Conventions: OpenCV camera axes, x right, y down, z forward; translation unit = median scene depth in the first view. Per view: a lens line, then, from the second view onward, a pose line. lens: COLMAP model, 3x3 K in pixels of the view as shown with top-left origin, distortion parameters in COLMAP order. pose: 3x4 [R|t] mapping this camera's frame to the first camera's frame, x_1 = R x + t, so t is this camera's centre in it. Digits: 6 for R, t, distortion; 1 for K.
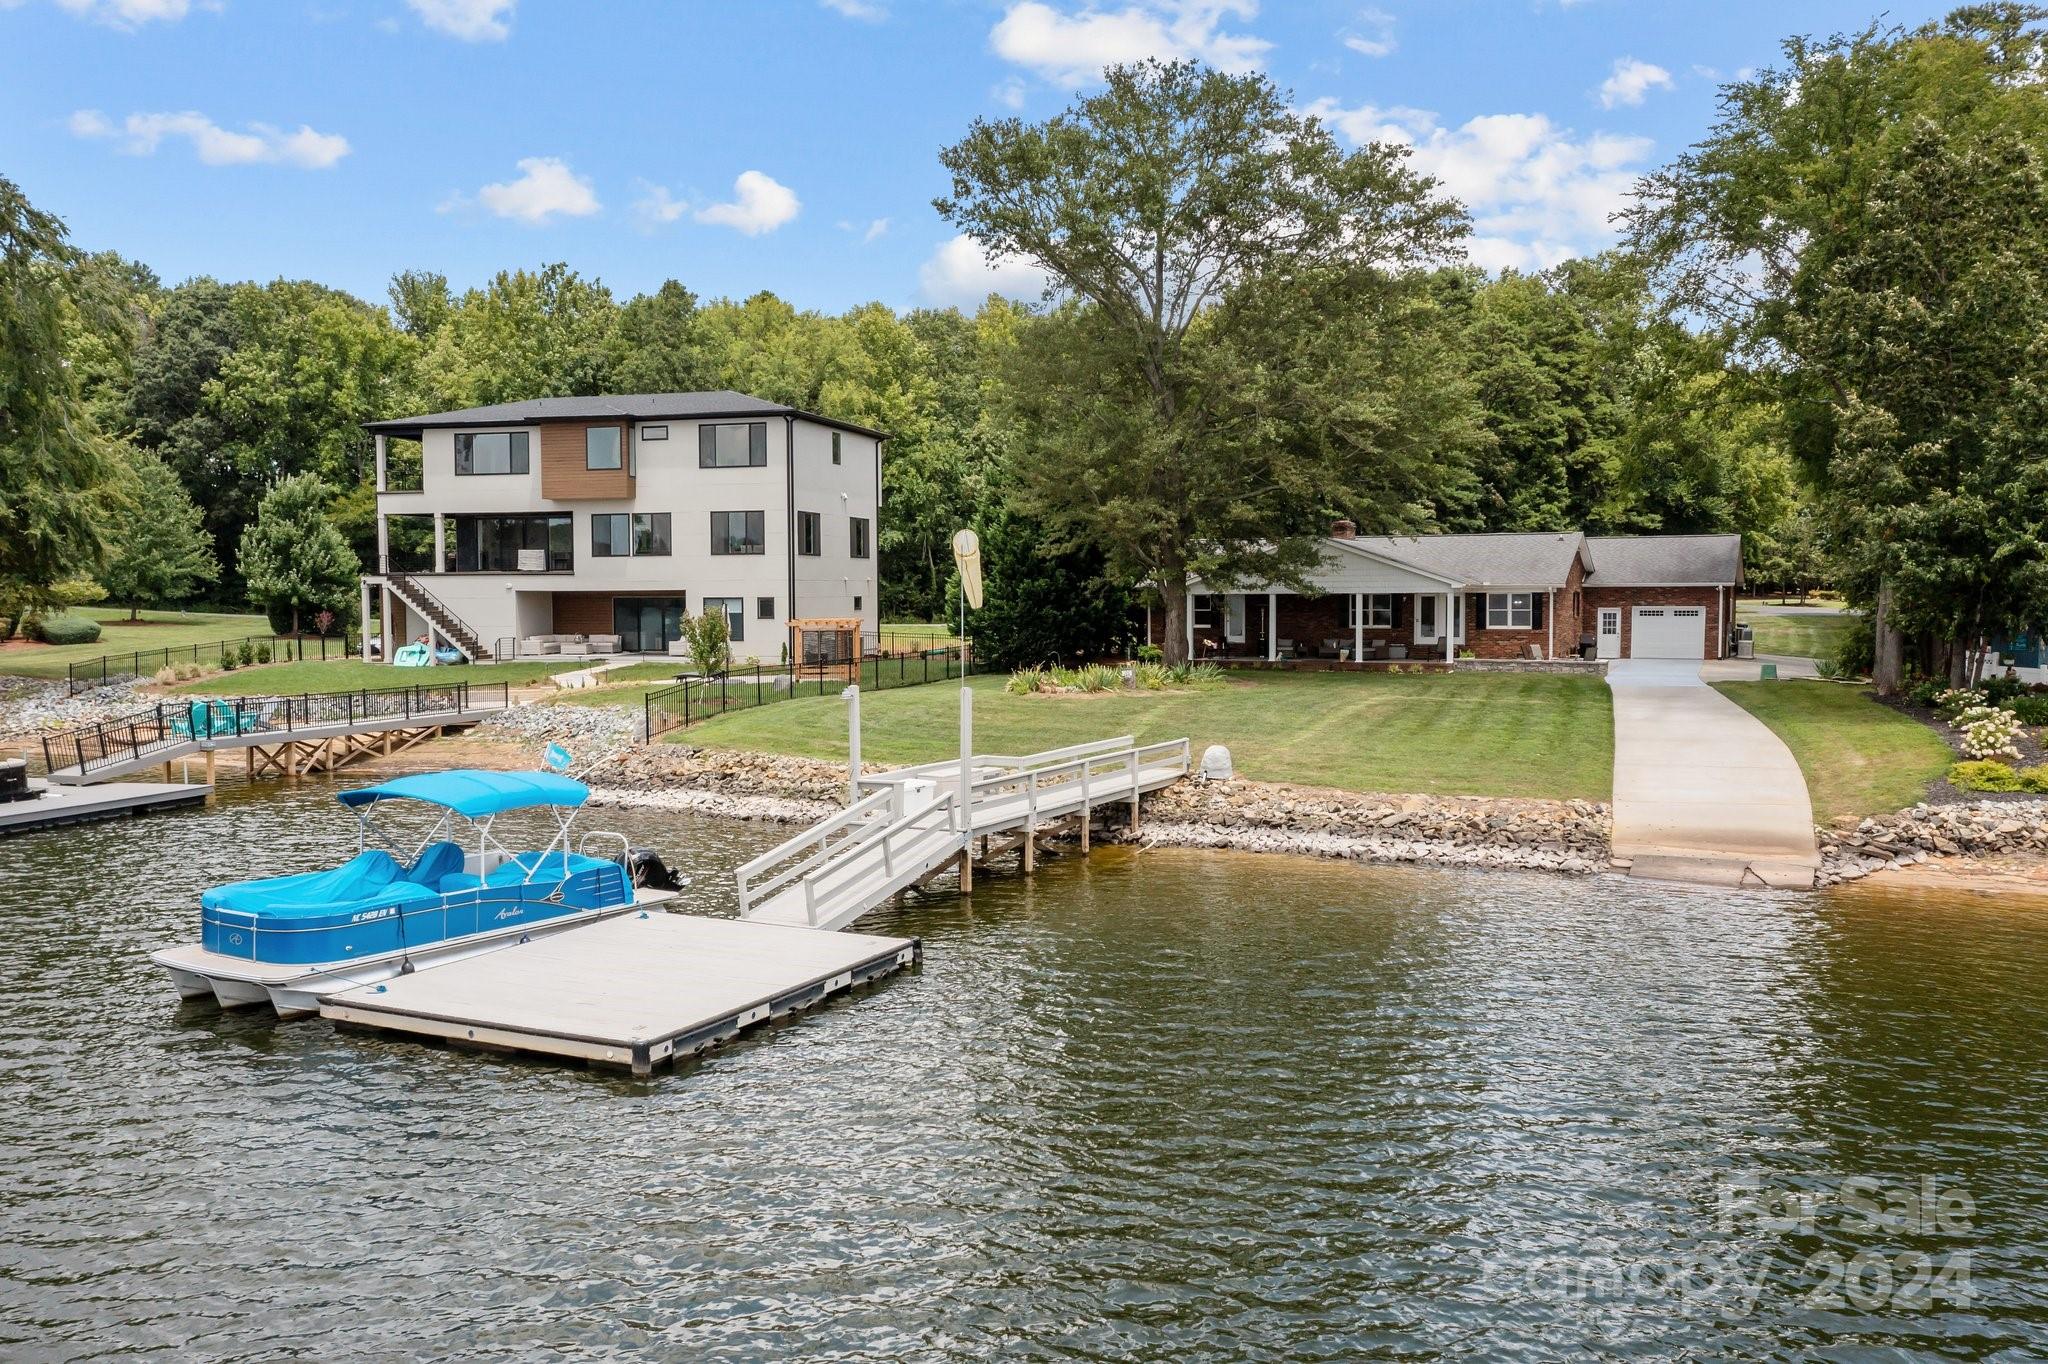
lens RADIAL K [[1642.8, 0, 1024.0], [0, 1642.8, 682.0], [0, 0, 1]] dist [0.002572, 0.001888]
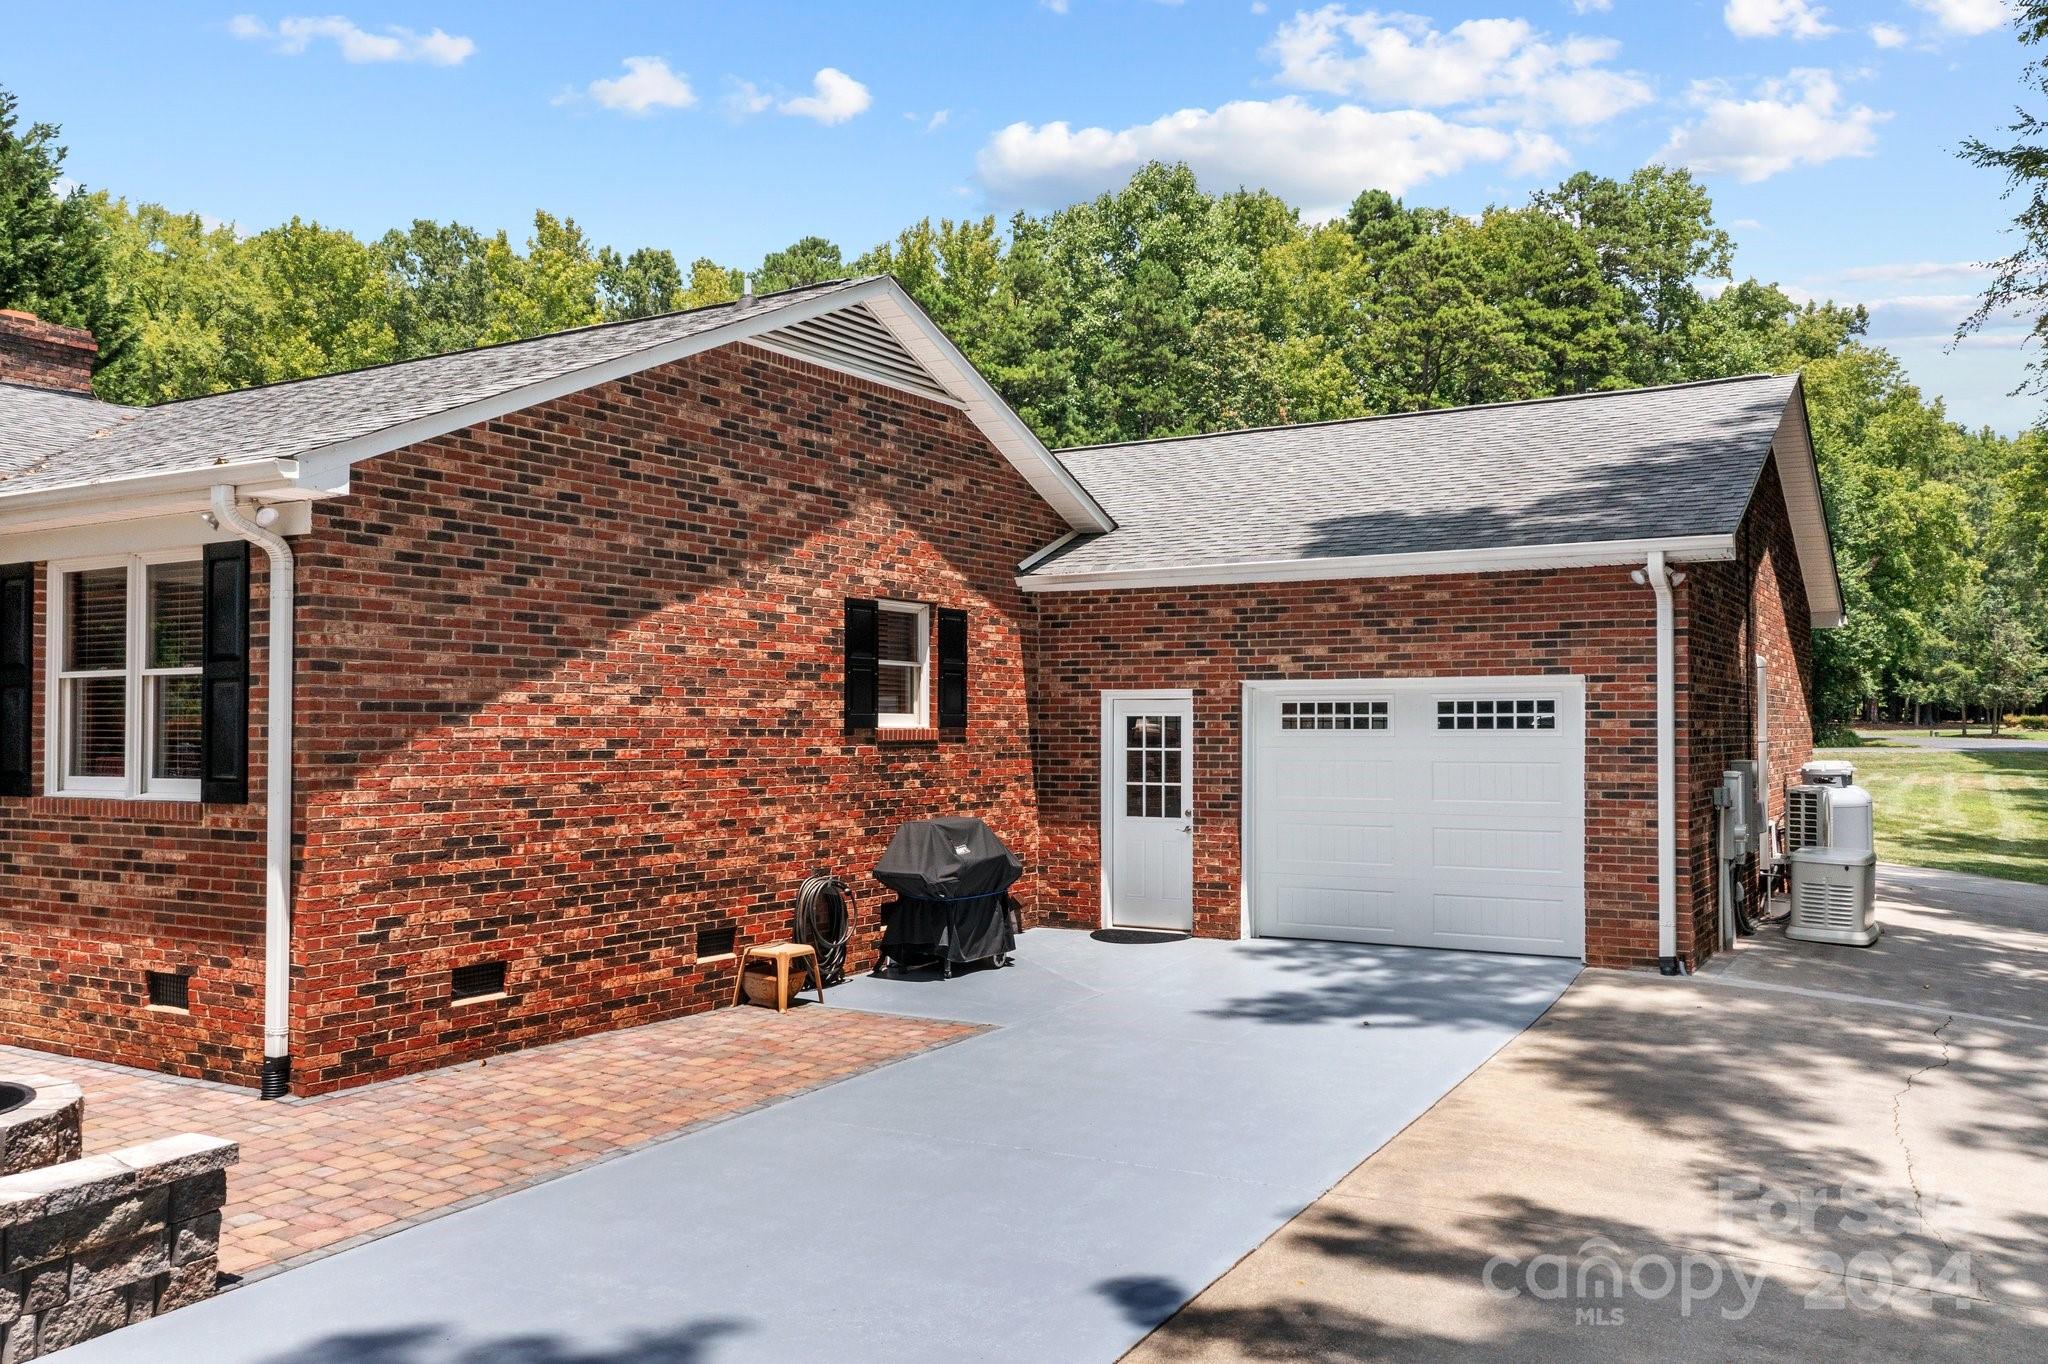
lens RADIAL K [[1641.3, 0, 1024.0], [0, 1641.3, 682.0], [0, 0, 1]] dist [-0.001282, 0.011113]
pose [[0.996527, 0.001223, -0.083259, 0.374963], [-0.008202, 0.996472, -0.083530, -0.030005], [0.082863, 0.083922, 0.993021, 0.828144]]
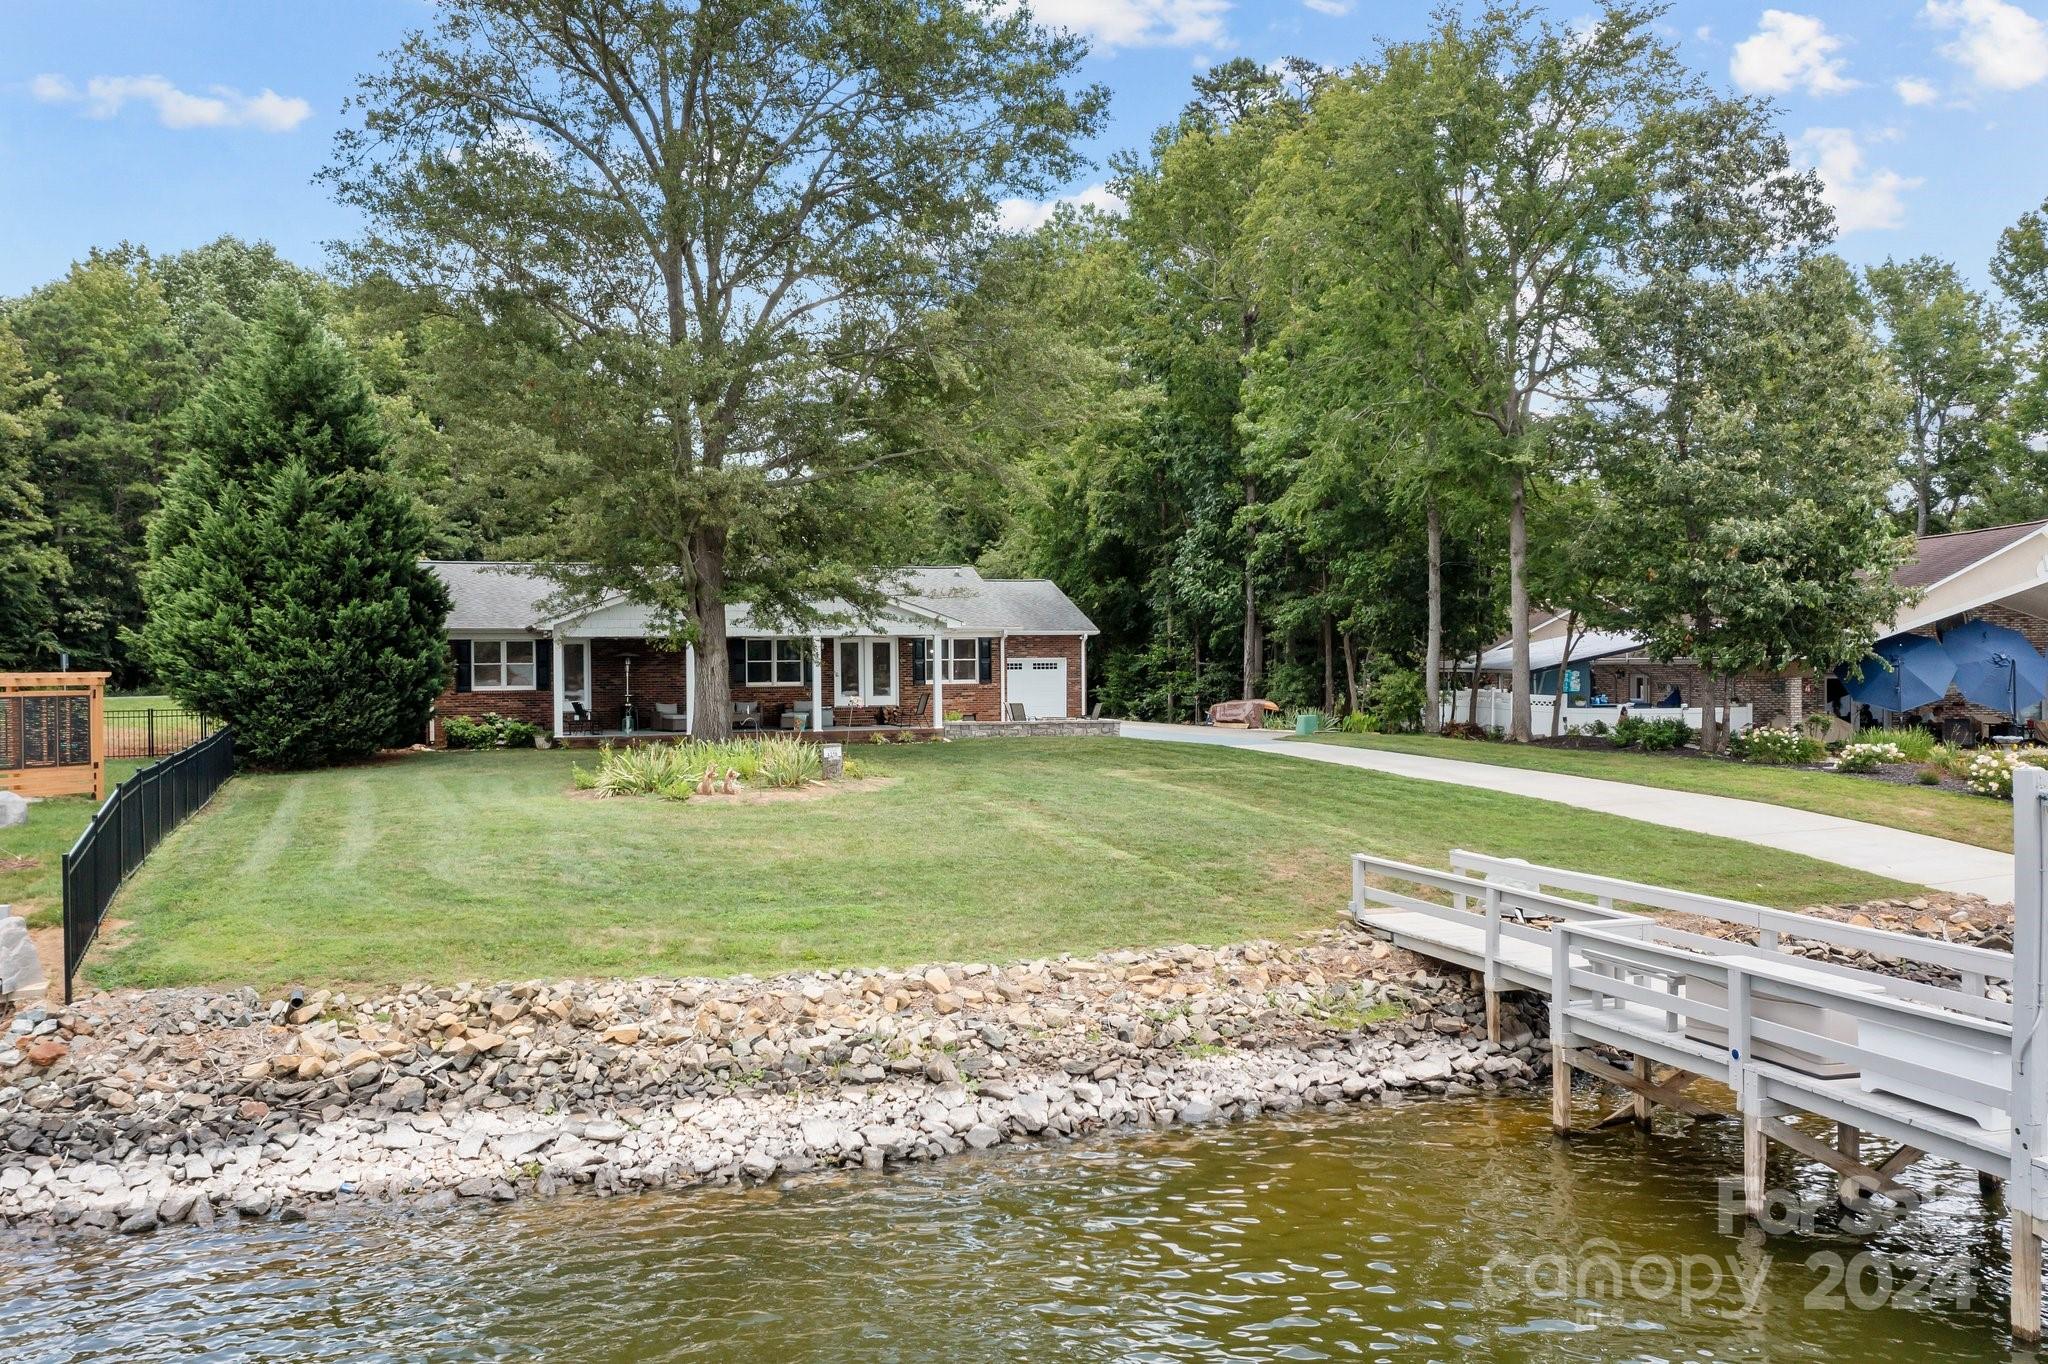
lens RADIAL K [[1642.8, 0, 1024.0], [0, 1642.8, 682.0], [0, 0, 1]] dist [0.002572, 0.001888]
pose [[0.704798, -0.008522, 0.709357, -0.229316], [0.042673, 0.998626, -0.030401, -0.007591], [-0.708123, 0.051697, 0.704194, 0.406968]]
